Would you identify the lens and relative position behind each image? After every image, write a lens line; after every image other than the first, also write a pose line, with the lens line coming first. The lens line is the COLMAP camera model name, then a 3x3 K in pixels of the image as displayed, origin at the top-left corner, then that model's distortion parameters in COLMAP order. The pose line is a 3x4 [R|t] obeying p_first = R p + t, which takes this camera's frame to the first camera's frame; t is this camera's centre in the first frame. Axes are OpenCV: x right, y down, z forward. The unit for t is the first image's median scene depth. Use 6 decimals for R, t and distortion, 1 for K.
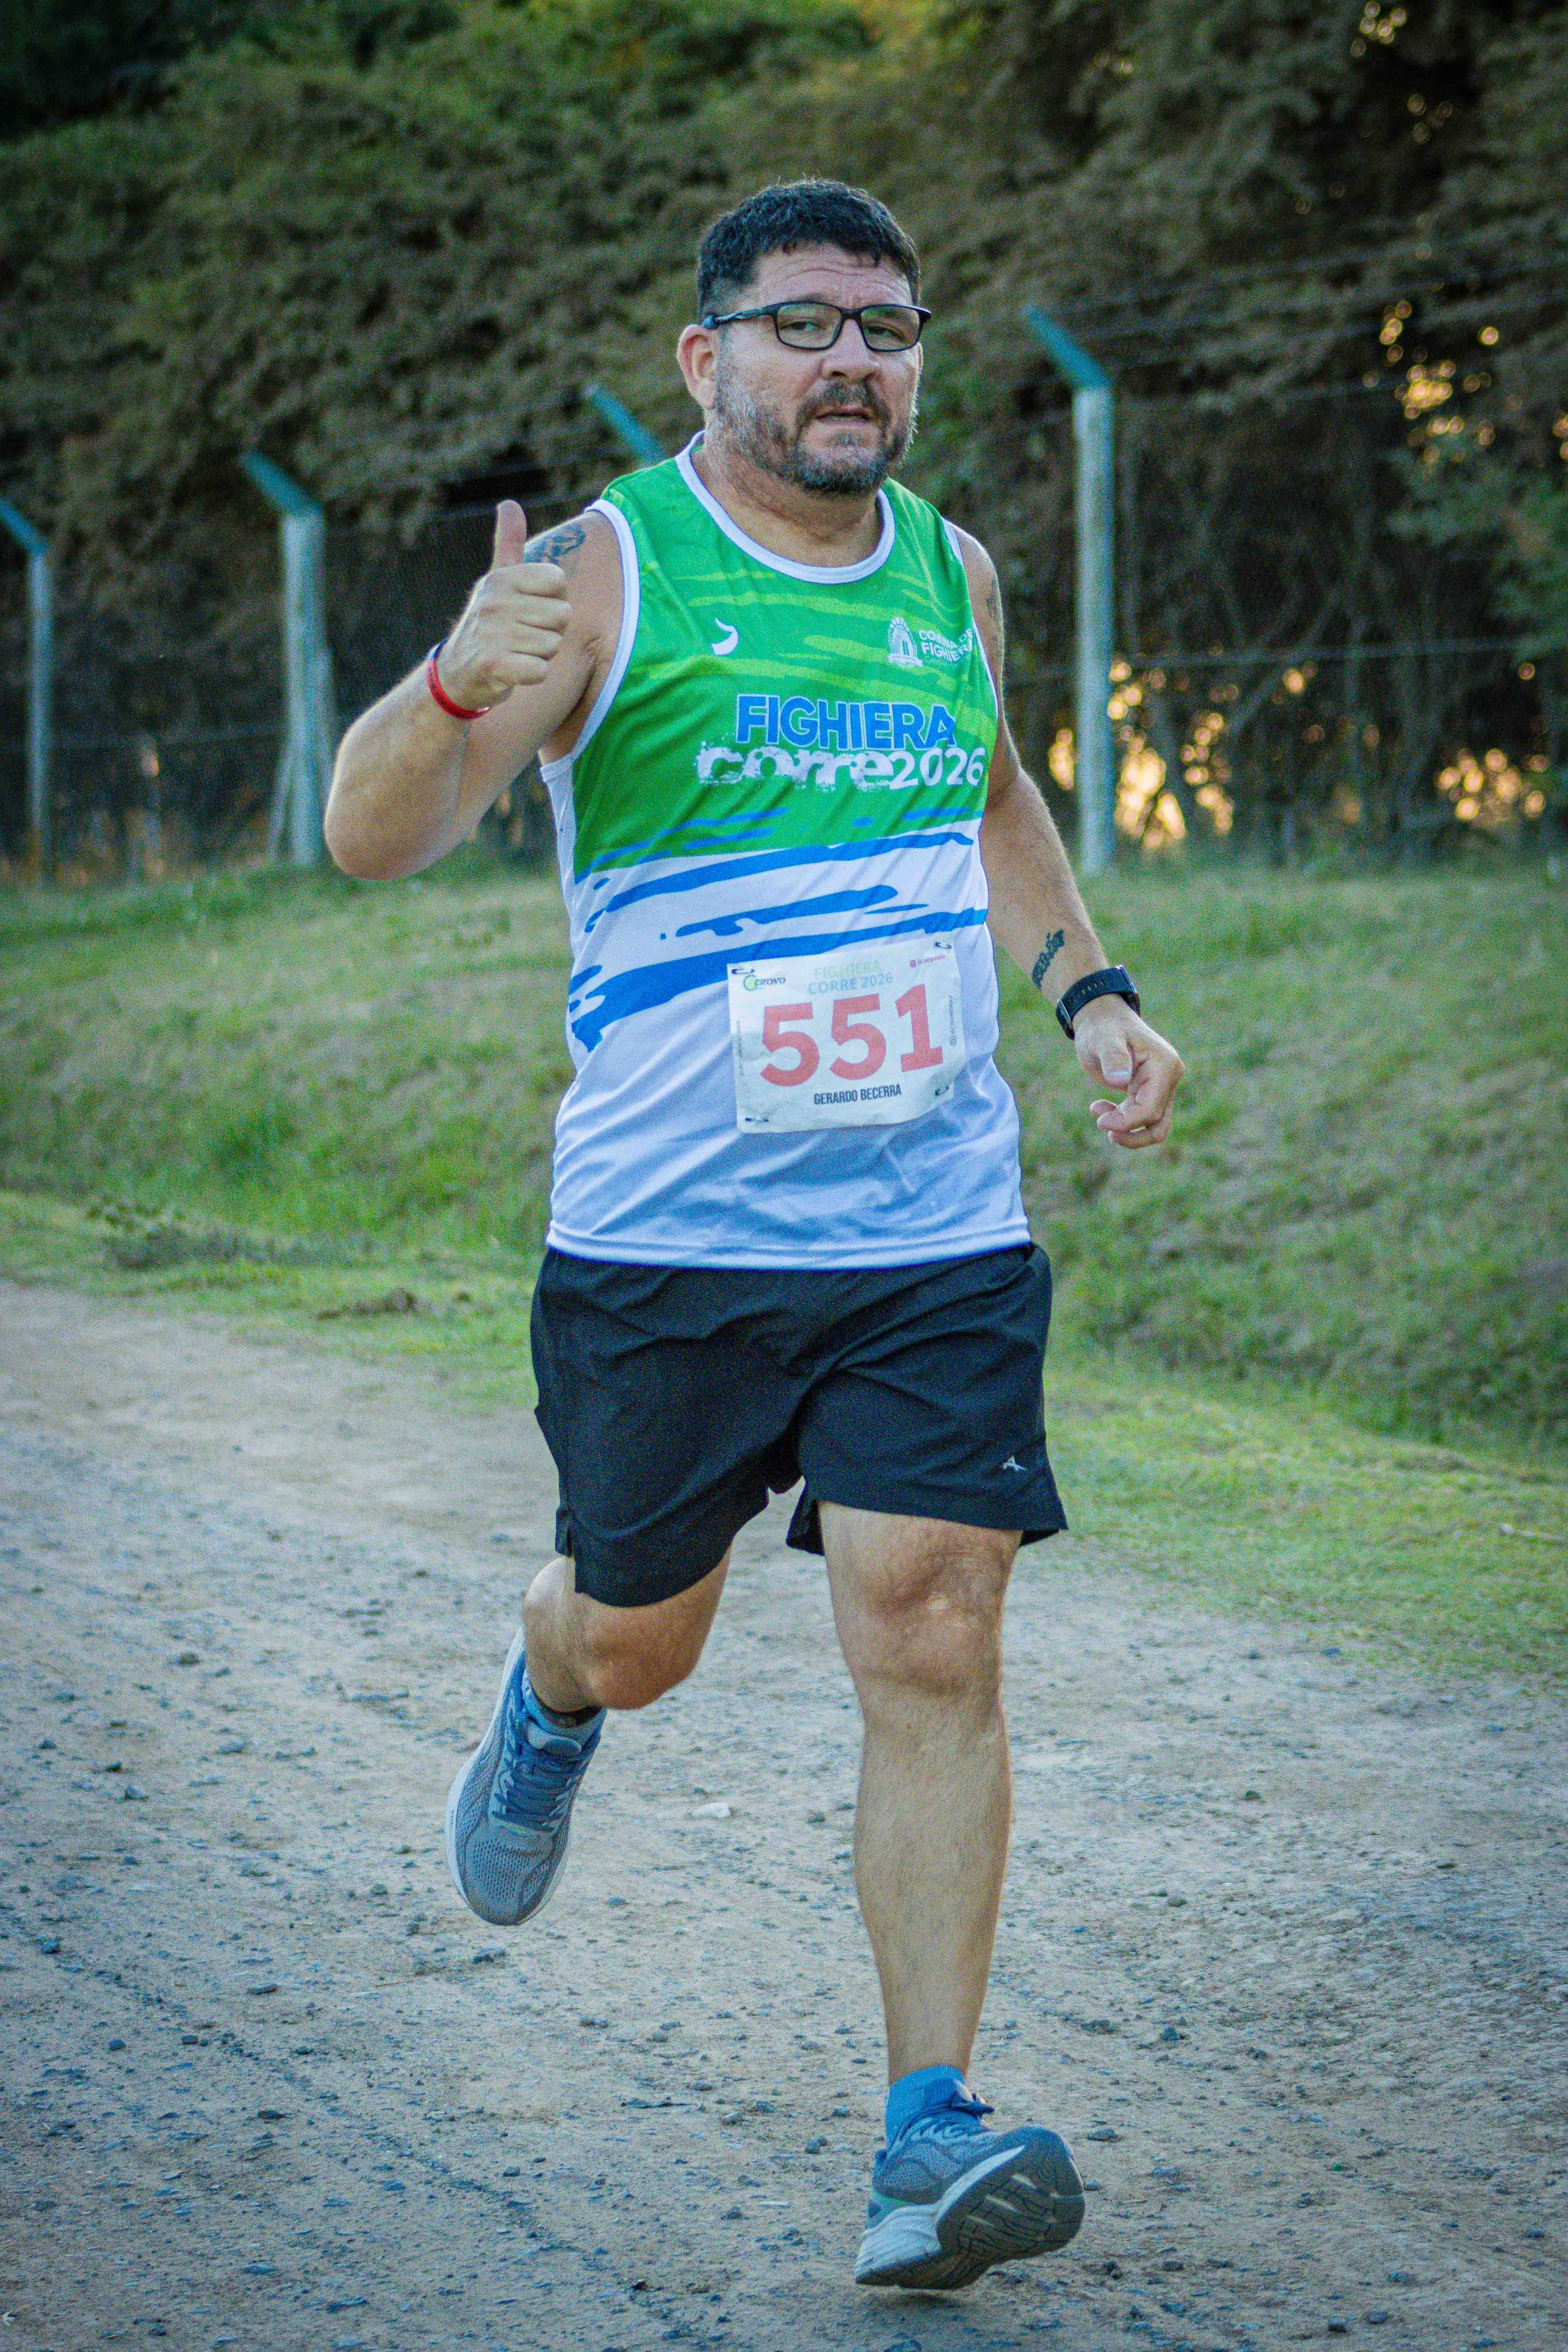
lens RADIAL K [[8585.4, 0, 789.9], [0, 8585.4, 1411.9], [0, 0, 1]] dist [0.207840, -2.462315]
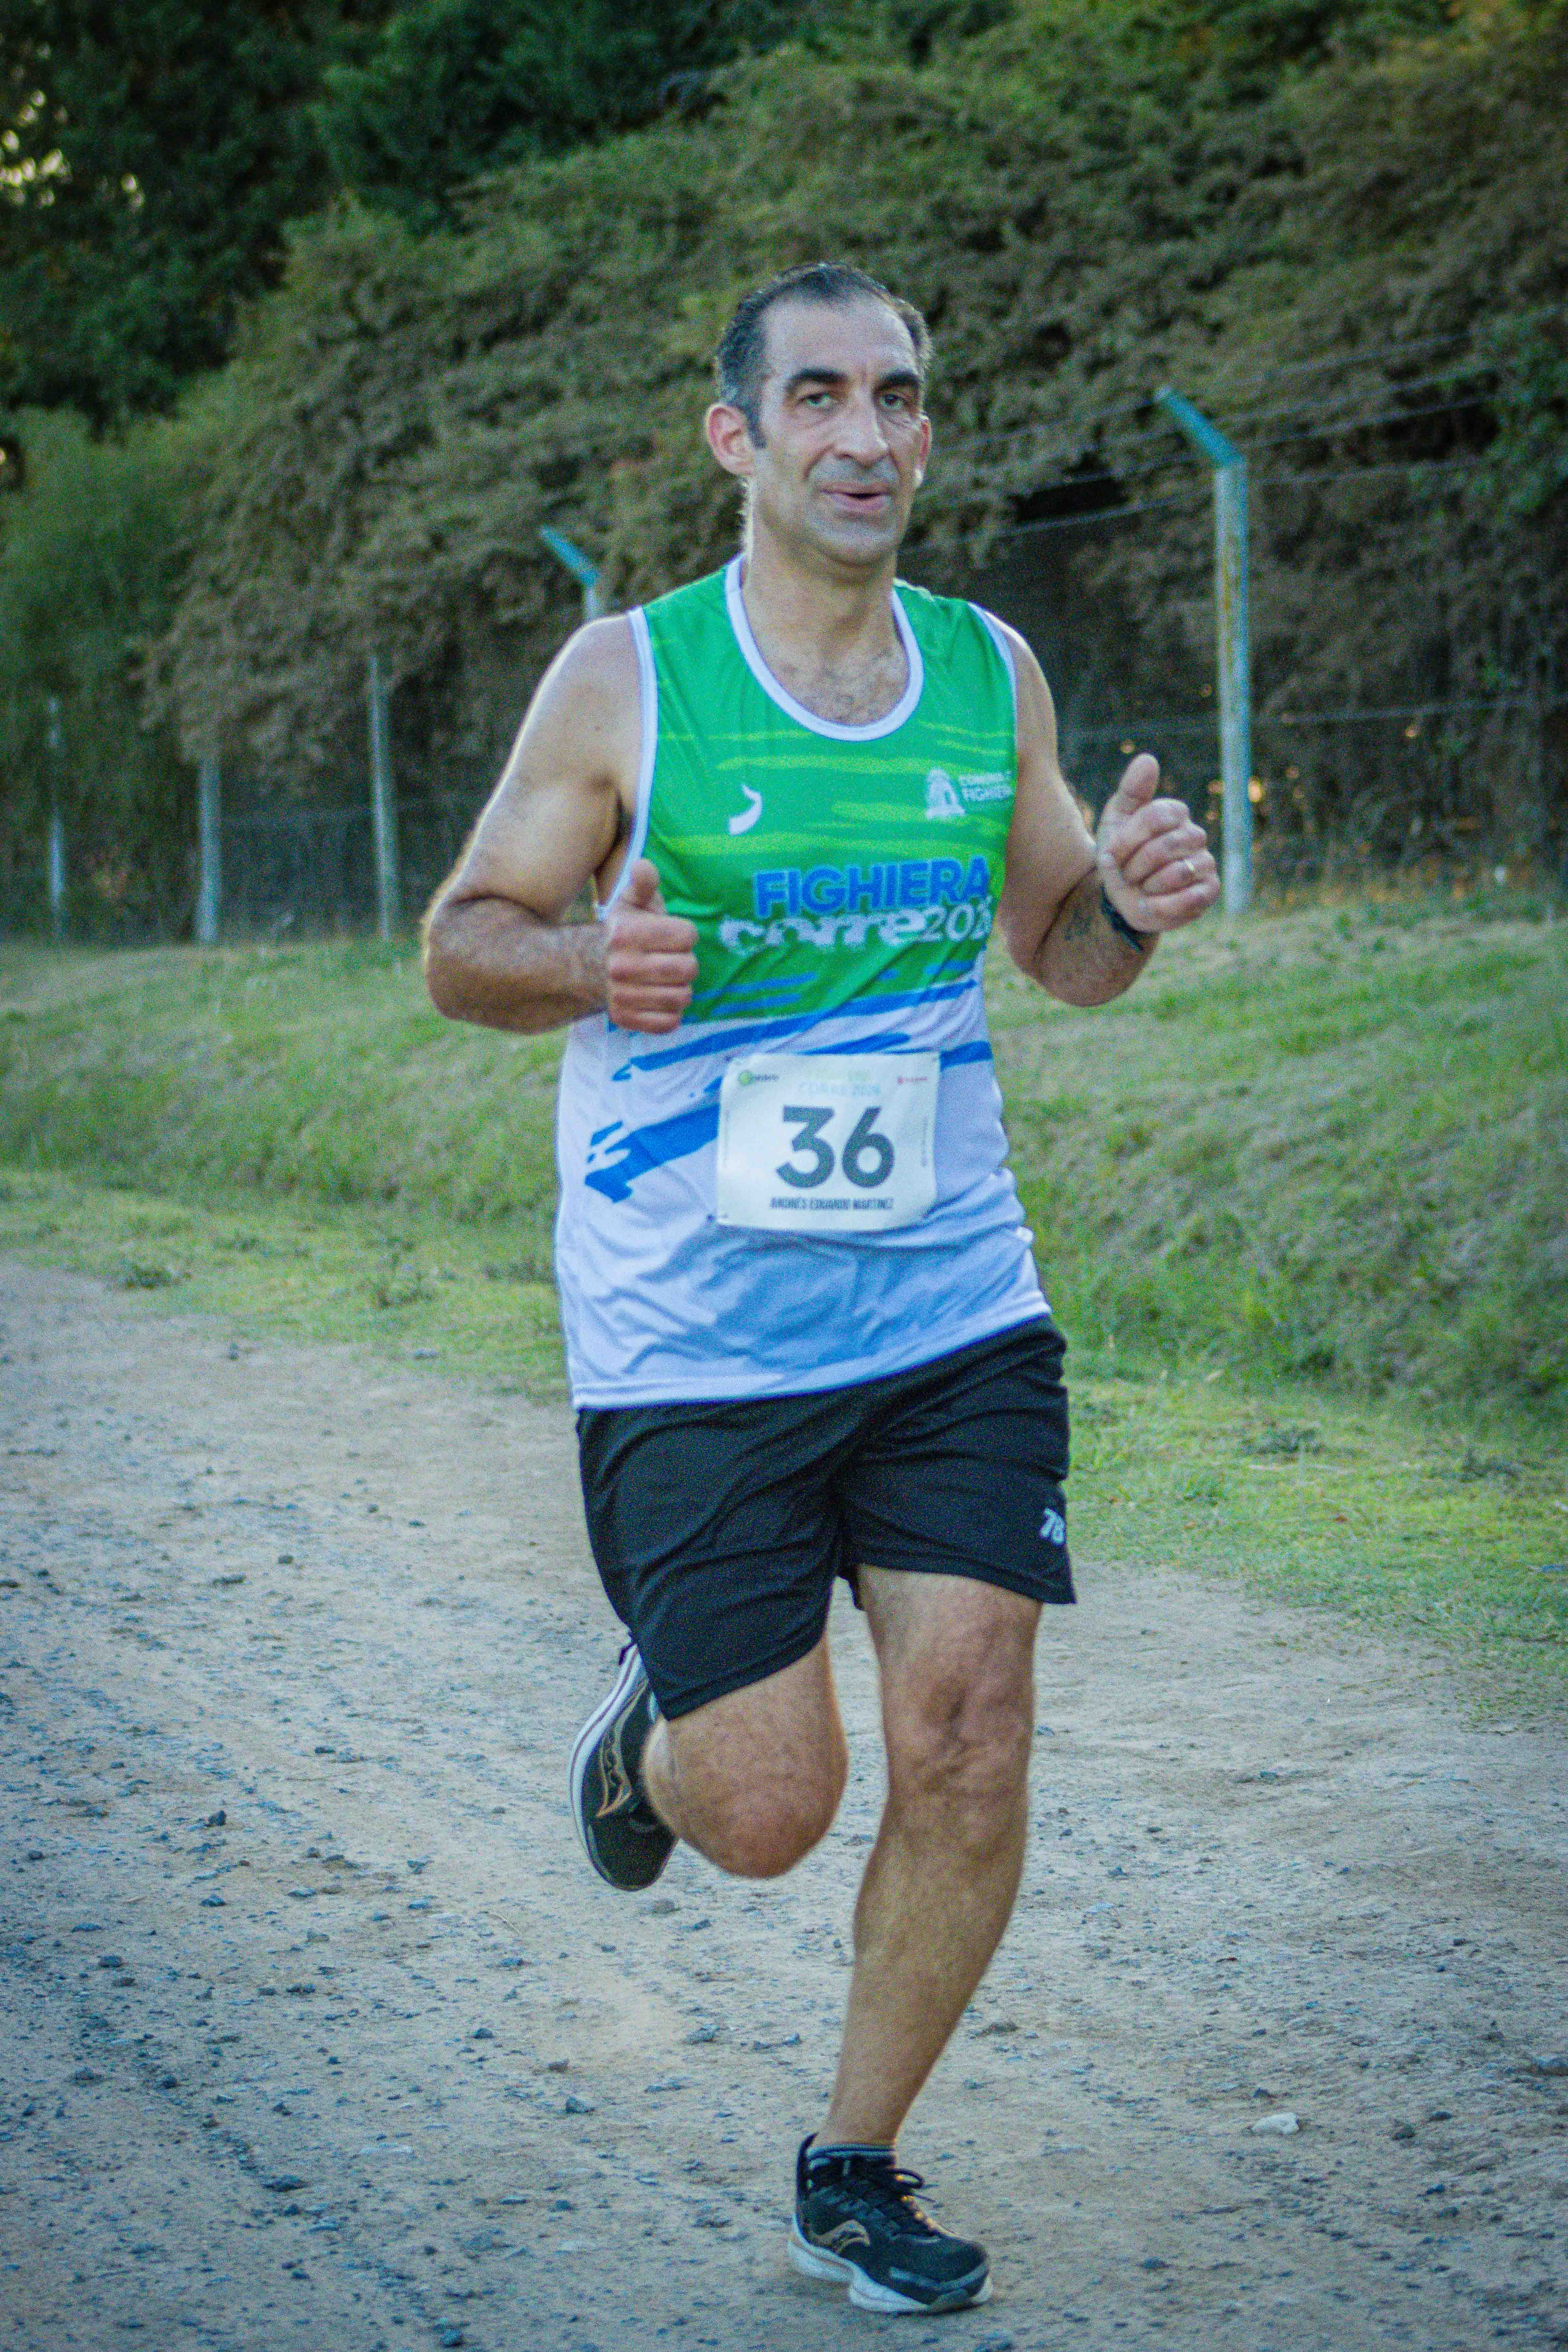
lens RADIAL K [[8892.4, 0, 742.9], [0, 8892.4, 1183.5], [0, 0, 1]] dist [0.181624, -7.527894]
pose [[0.996861, -0.026830, -0.074483, 0.004592], [0.024574, 0.999216, -0.031048, -0.014036], [0.075258, 0.029120, 0.996739, 0.119228]]
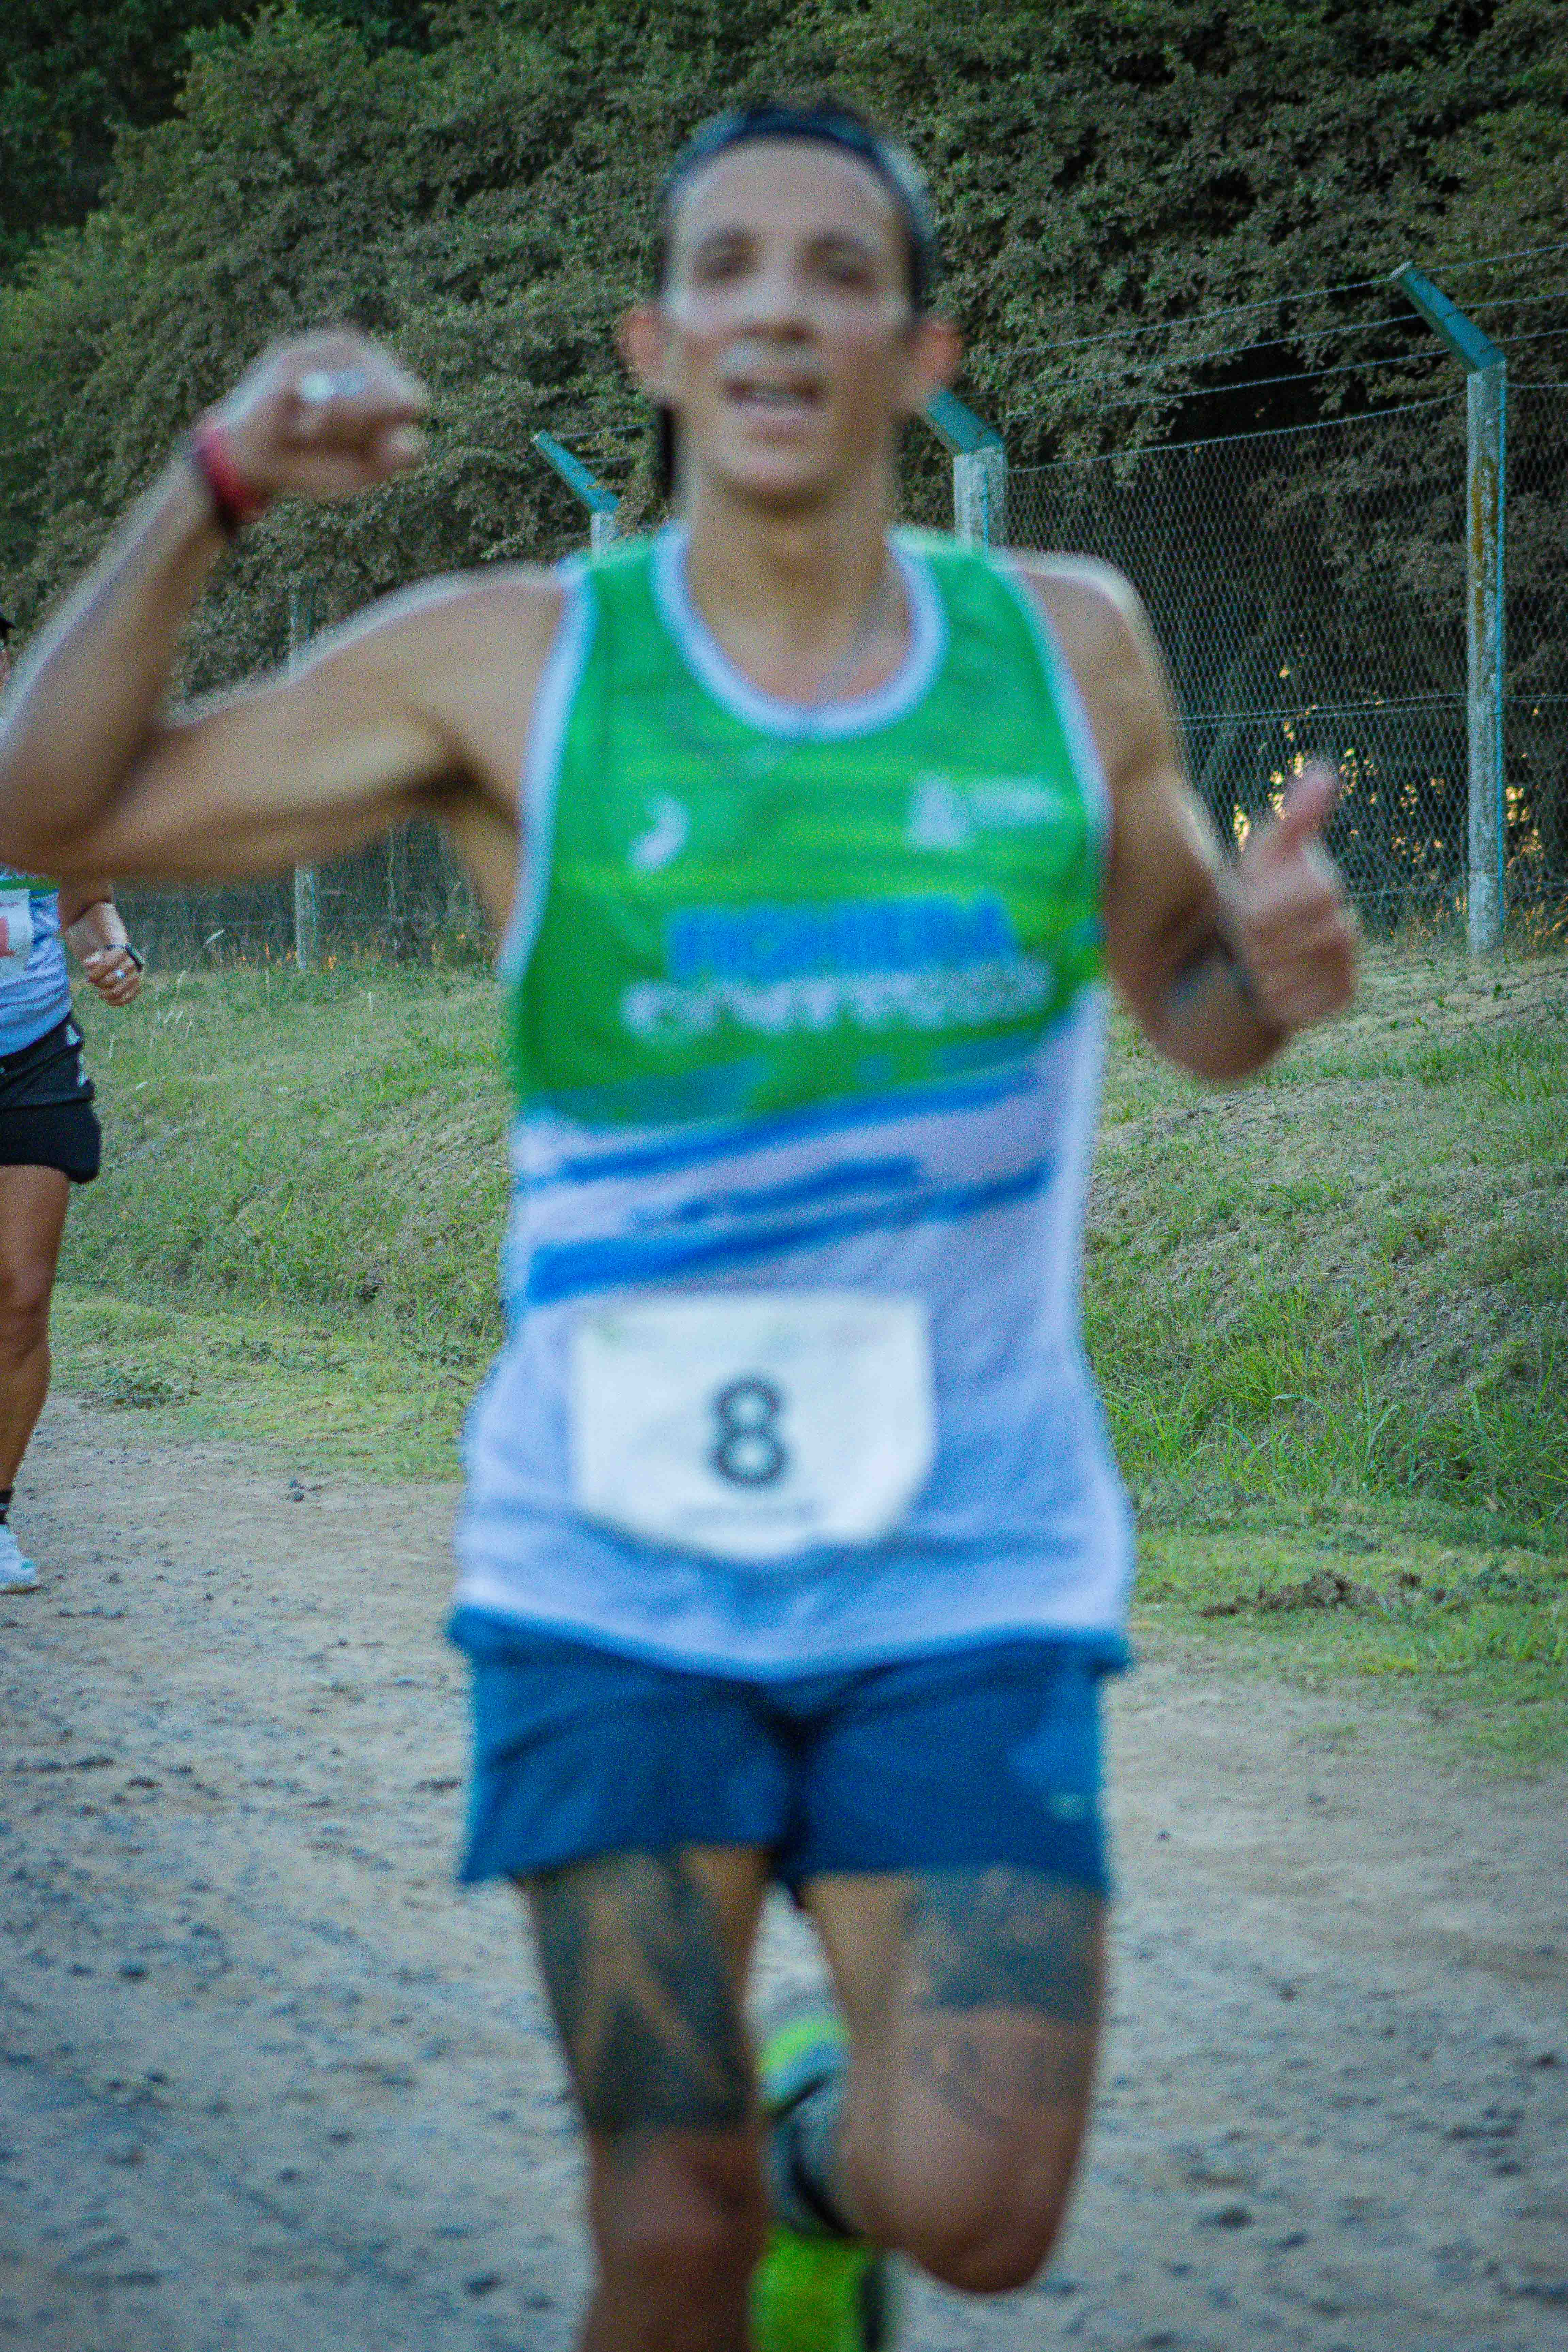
lens RADIAL K [[11618.3, 0, 784.0], [0, 11618.3, 1176.0], [0, 0, 1]] dist [-0.243480, -8.394226]
pose [[0.997818, -0.008118, -0.065525, -0.043669], [0.005384, 0.999111, -0.041803, -0.011628], [0.065807, 0.041359, 0.996975, 0.135113]]
